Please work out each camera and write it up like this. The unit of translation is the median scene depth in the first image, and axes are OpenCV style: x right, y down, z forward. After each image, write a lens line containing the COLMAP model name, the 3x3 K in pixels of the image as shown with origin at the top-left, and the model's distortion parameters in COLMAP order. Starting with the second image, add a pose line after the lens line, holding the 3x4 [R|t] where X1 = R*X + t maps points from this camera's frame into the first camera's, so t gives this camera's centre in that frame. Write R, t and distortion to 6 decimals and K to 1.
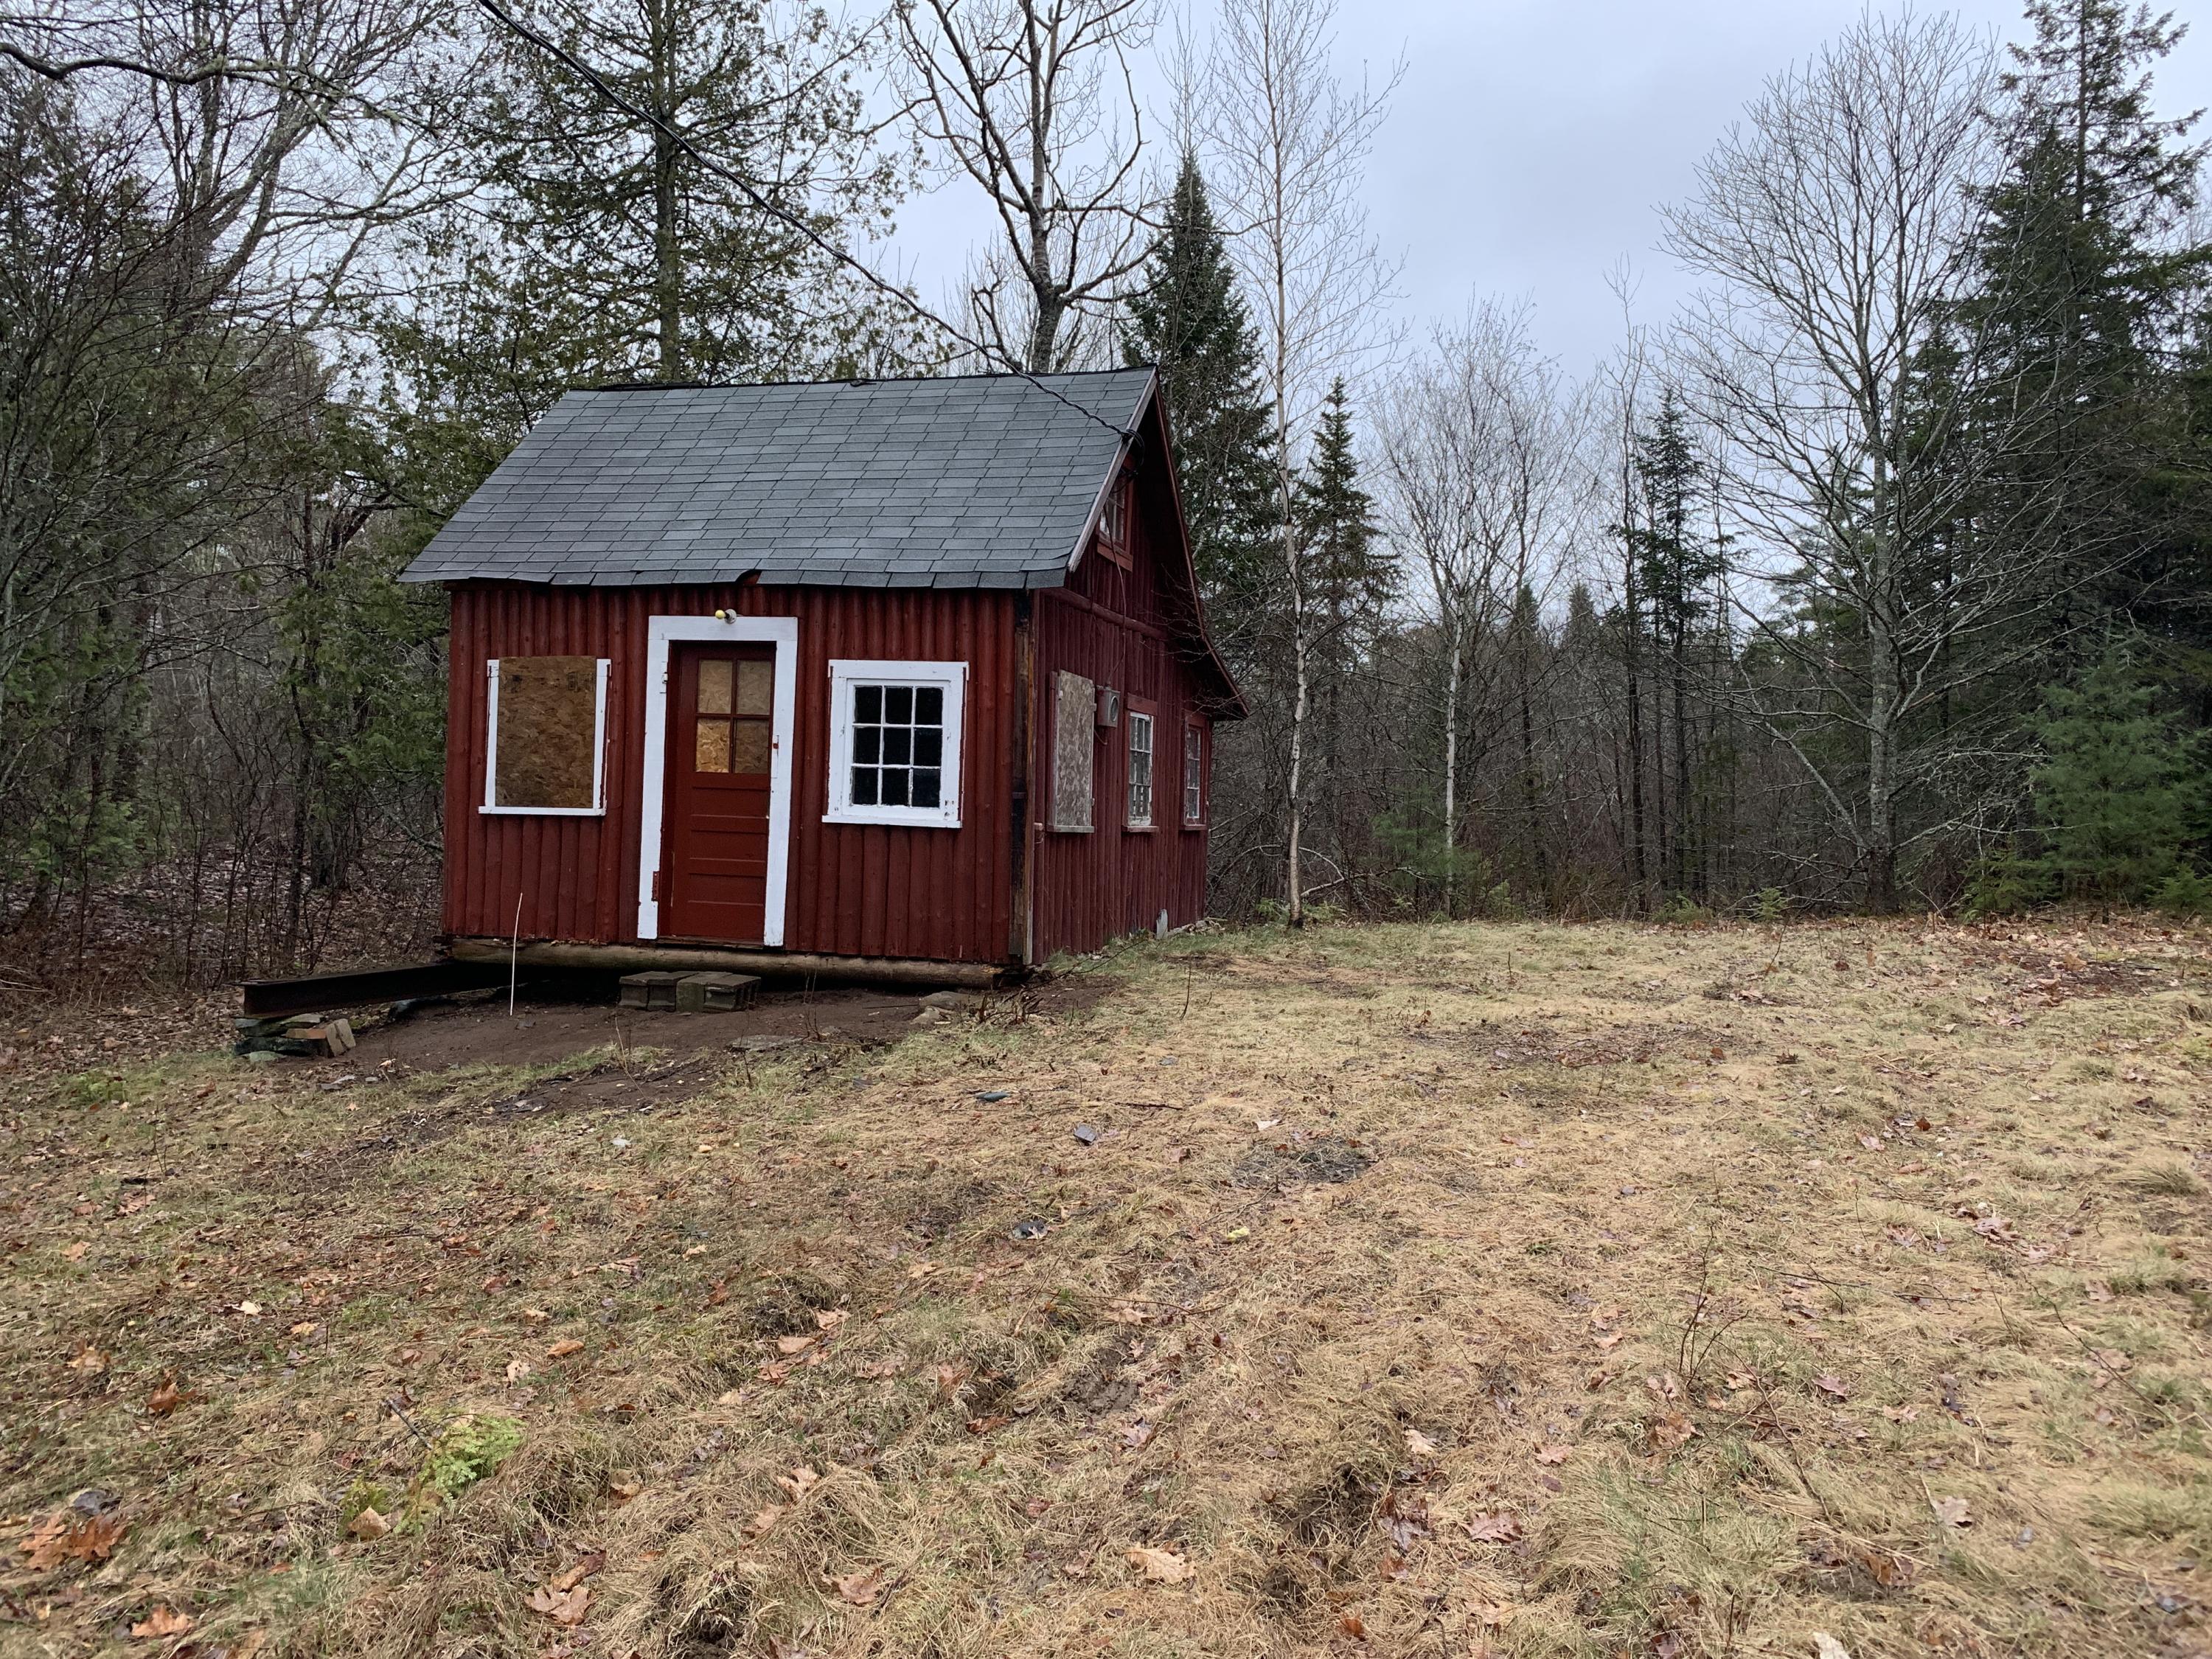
lens RADIAL K [[1685.6, 0, 1106.0], [0, 1685.6, 829.5], [0, 0, 1]] dist [0.005760, -0.006629]
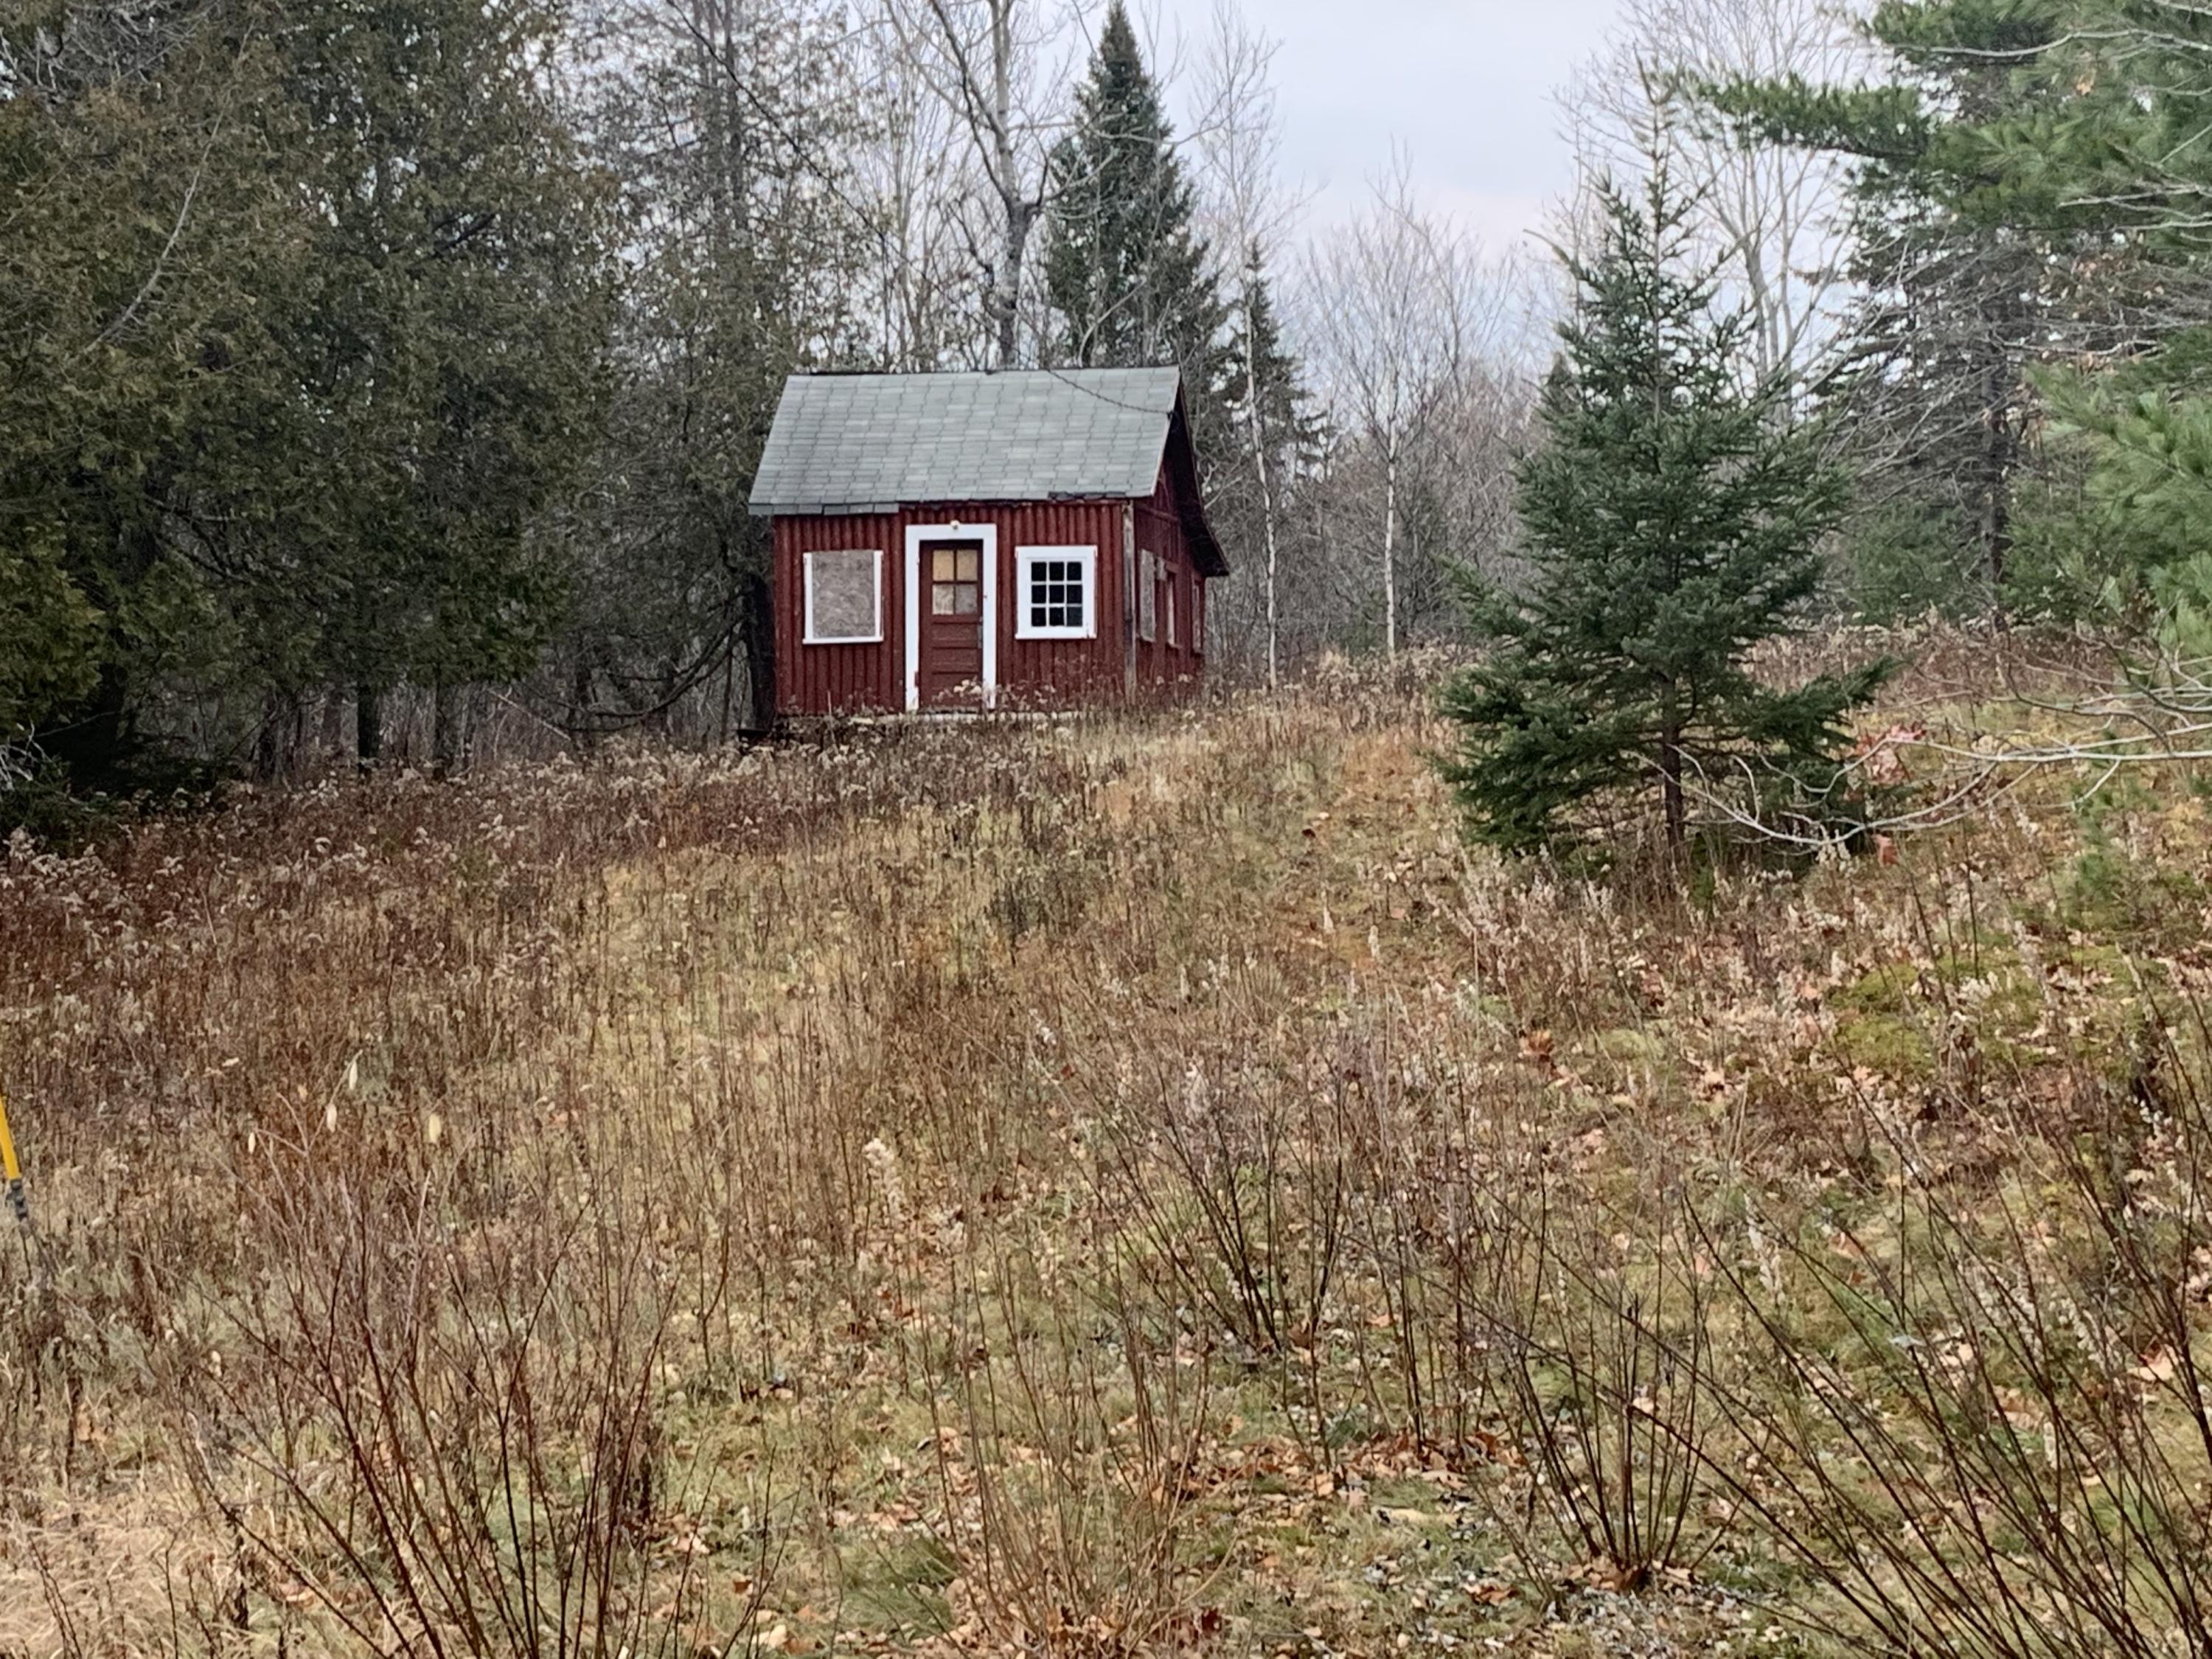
lens RADIAL K [[3739.8, 0, 1106.0], [0, 3739.8, 829.5], [0, 0, 1]] dist [-0.260075, -0.012543]
pose [[0.995071, -0.039970, 0.090753, -0.439021], [0.040547, 0.999167, -0.004519, 0.219910], [-0.090497, 0.008176, 0.995863, -2.950893]]
